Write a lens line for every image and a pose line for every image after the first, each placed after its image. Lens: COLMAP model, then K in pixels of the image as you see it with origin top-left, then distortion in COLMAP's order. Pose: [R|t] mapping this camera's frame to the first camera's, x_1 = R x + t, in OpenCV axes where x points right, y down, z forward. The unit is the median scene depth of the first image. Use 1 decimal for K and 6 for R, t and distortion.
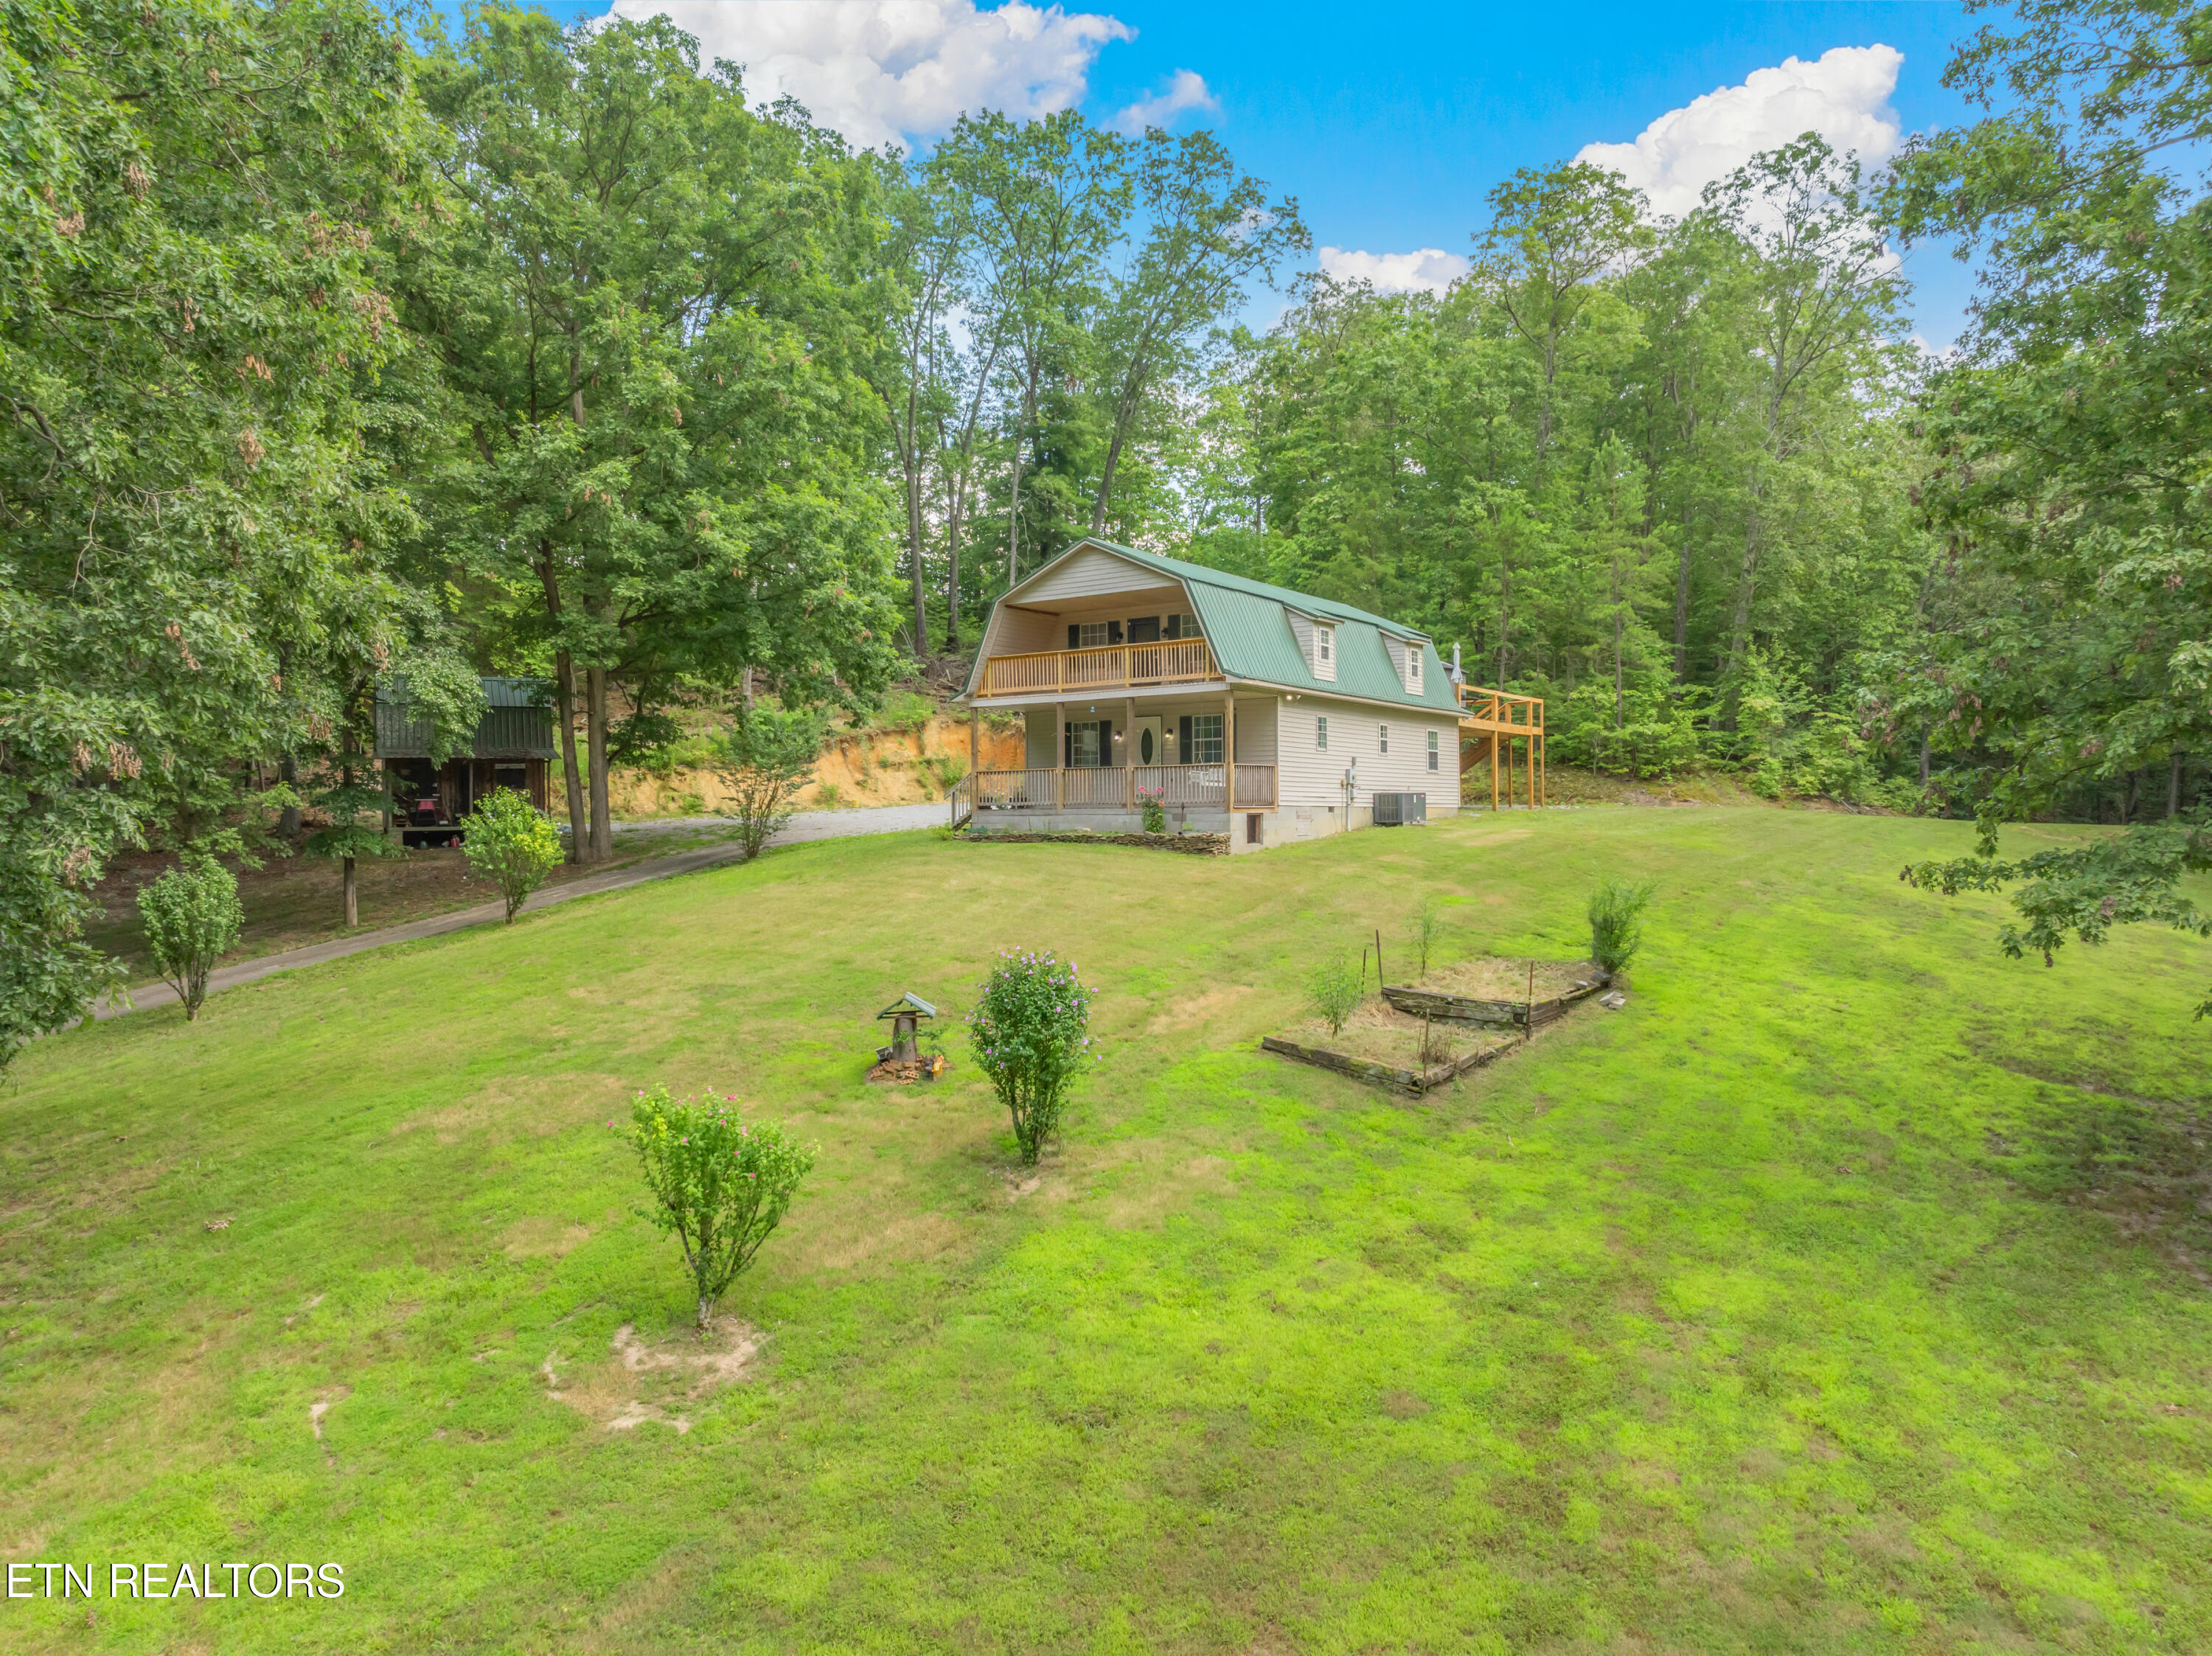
lens RADIAL K [[1556.0, 0, 1119.5], [0, 1556.0, 819.1], [0, 0, 1]] dist [-0.043849, 0.000563]
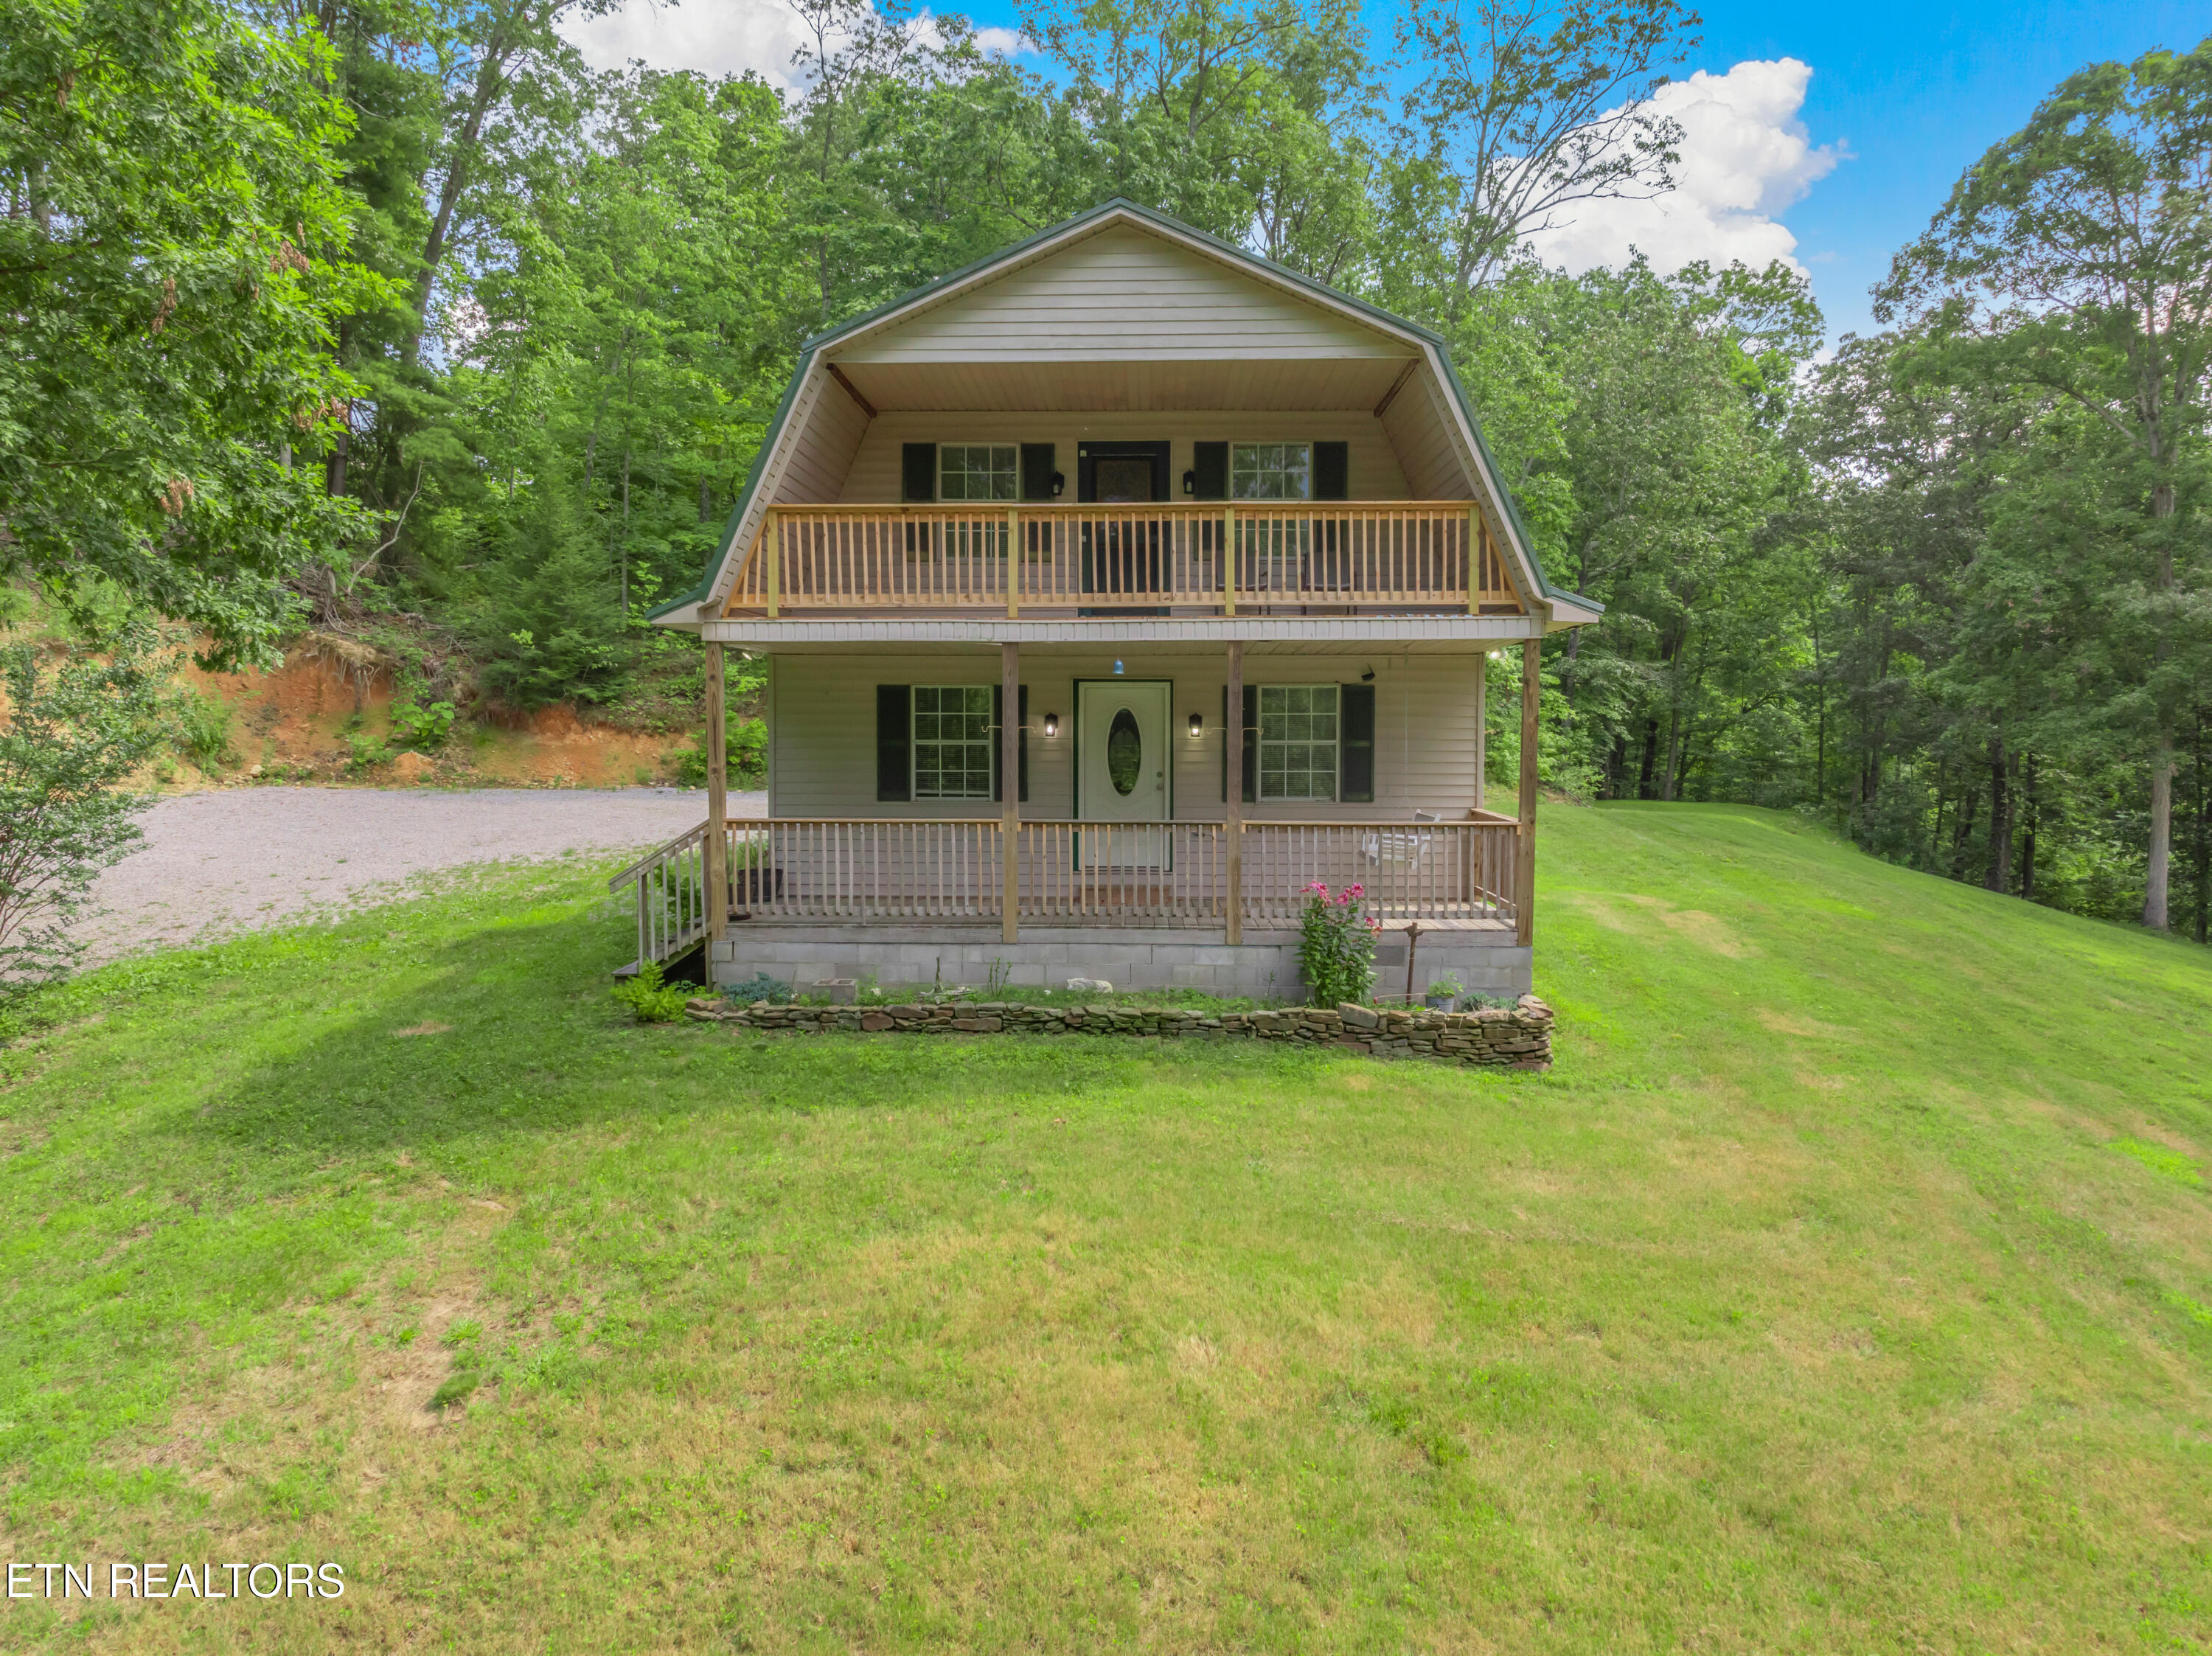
lens RADIAL K [[1556.0, 0, 1119.5], [0, 1556.0, 819.1], [0, 0, 1]] dist [-0.043849, 0.000563]
pose [[0.842905, -0.020056, 0.537689, -0.208100], [-0.011483, 0.998407, 0.055244, -0.051595], [-0.537940, -0.052739, 0.841332, 0.642581]]
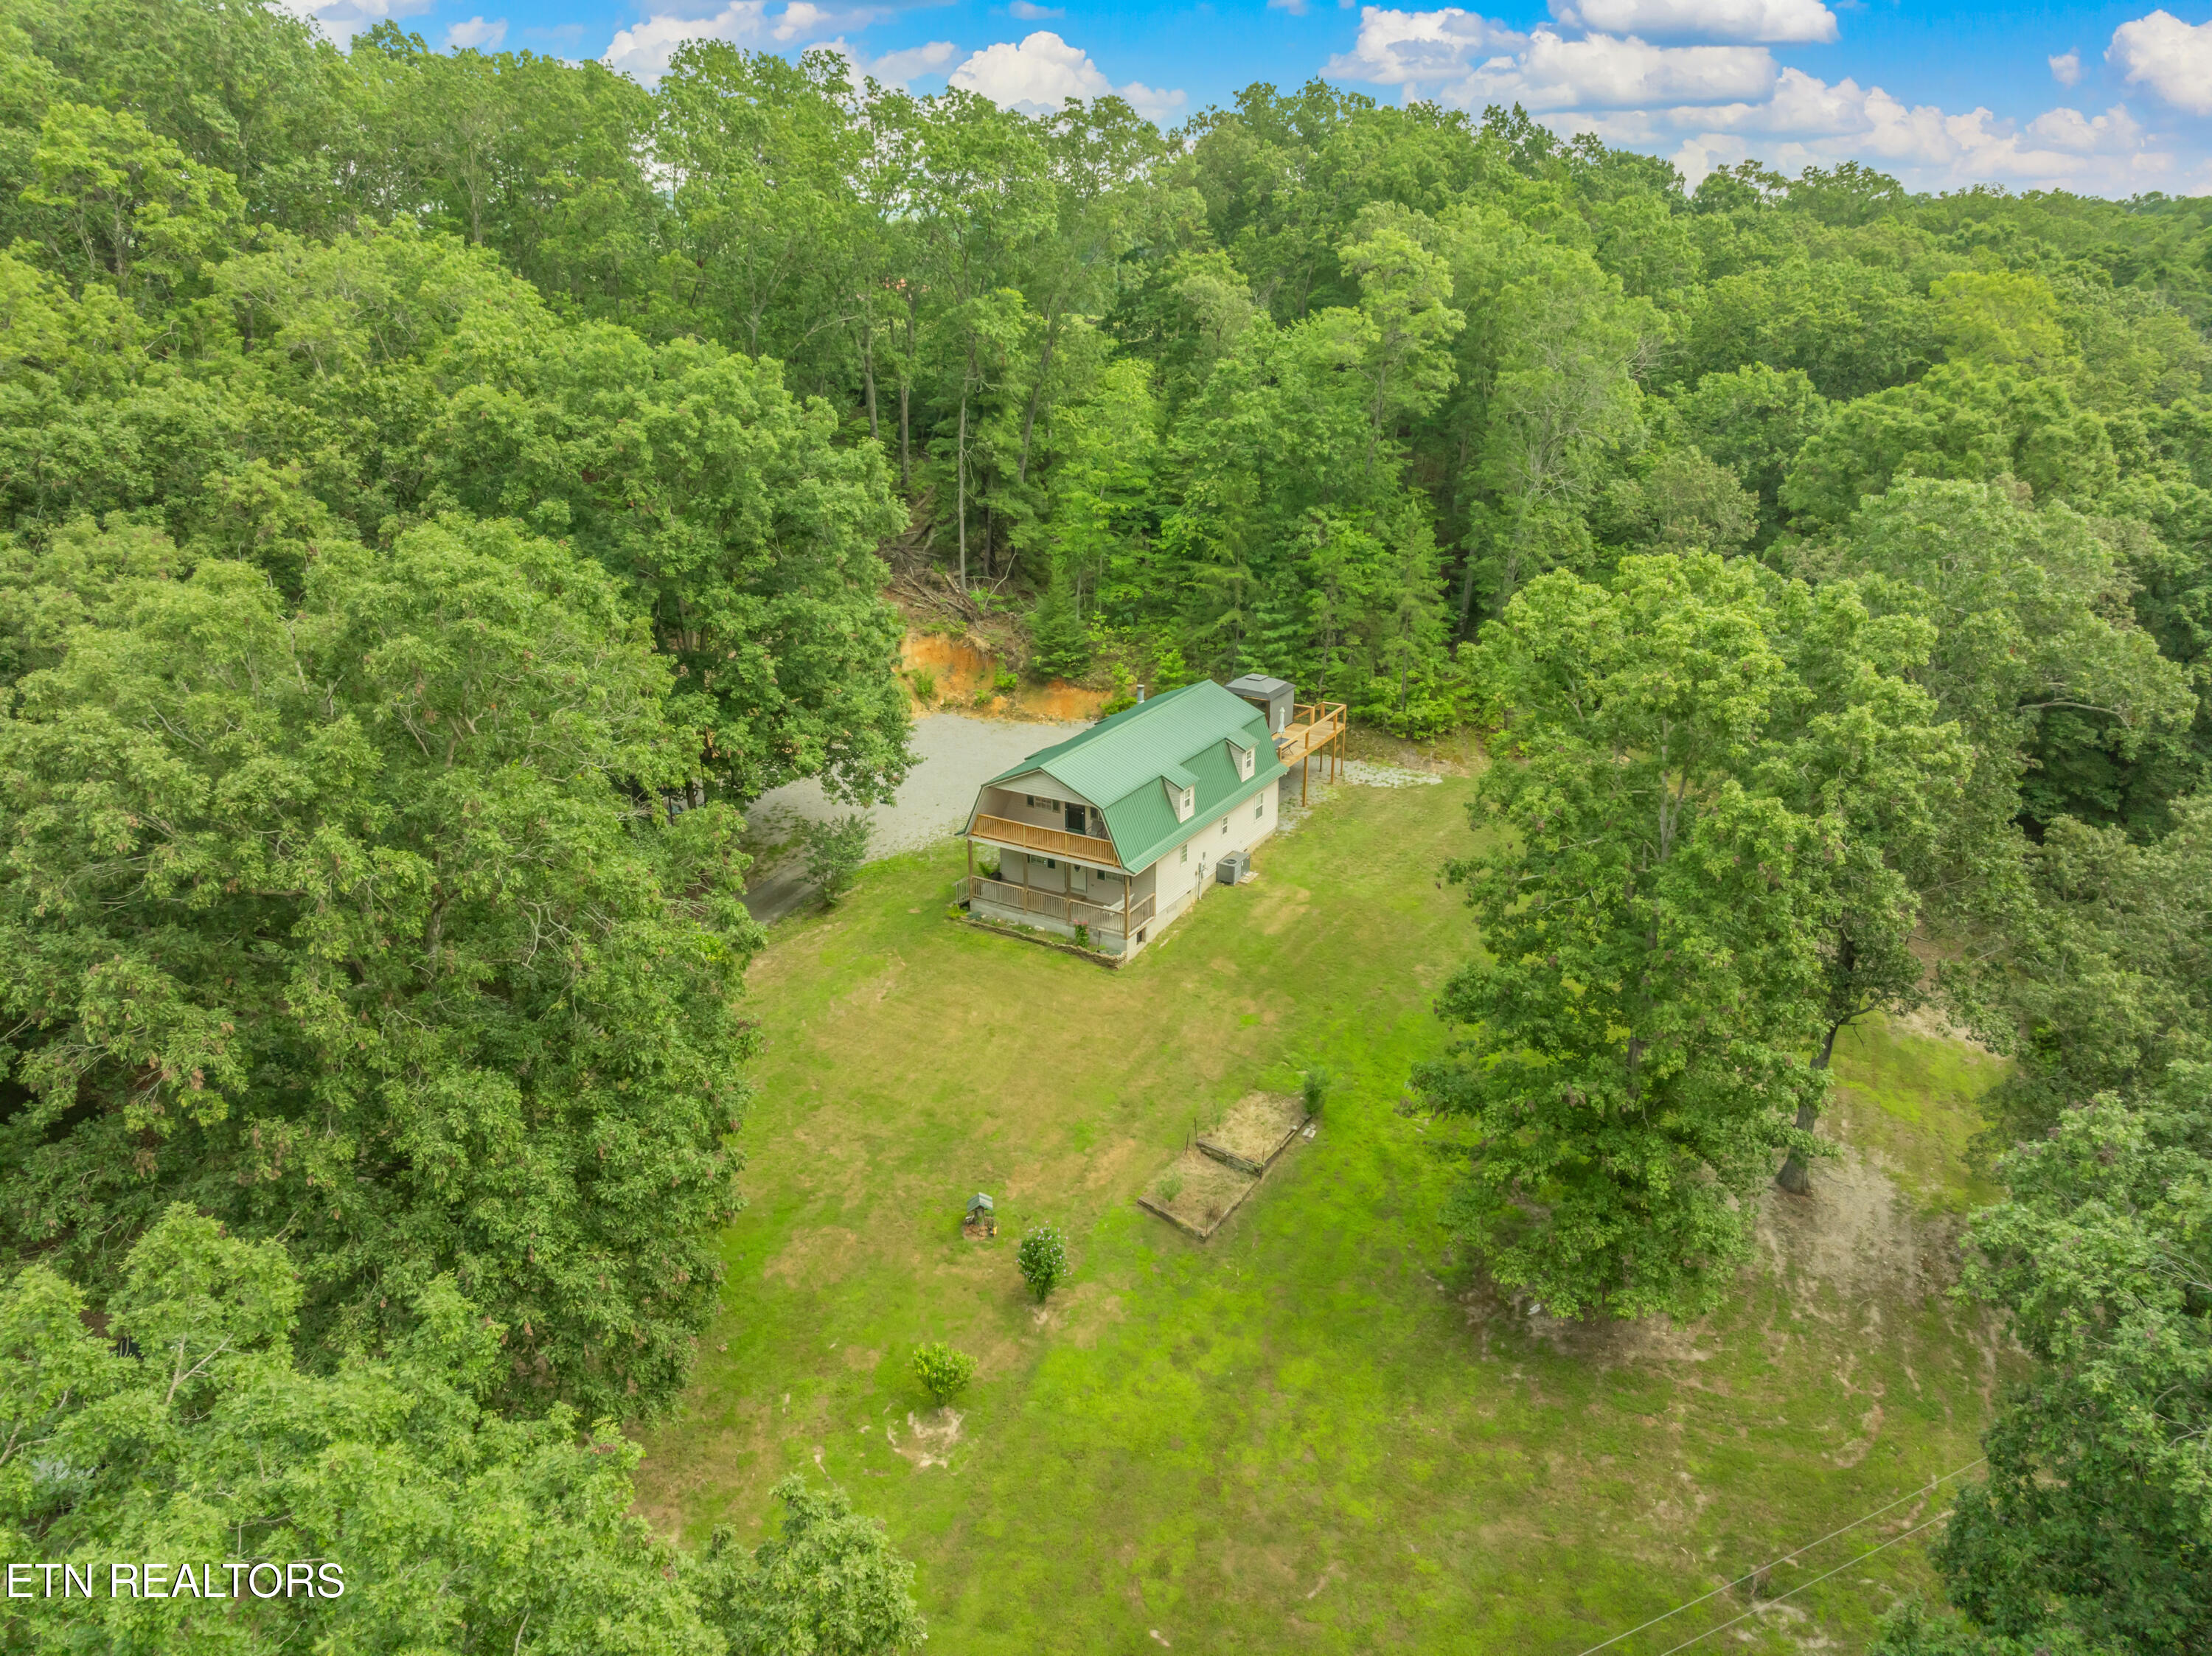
lens RADIAL K [[1556.0, 0, 1119.5], [0, 1556.0, 819.1], [0, 0, 1]] dist [-0.043849, 0.000563]
pose [[0.998094, -0.013637, 0.060185, -0.034967], [-0.008851, 0.933560, 0.358312, -0.668928], [-0.061073, -0.358162, 0.931660, -0.502630]]
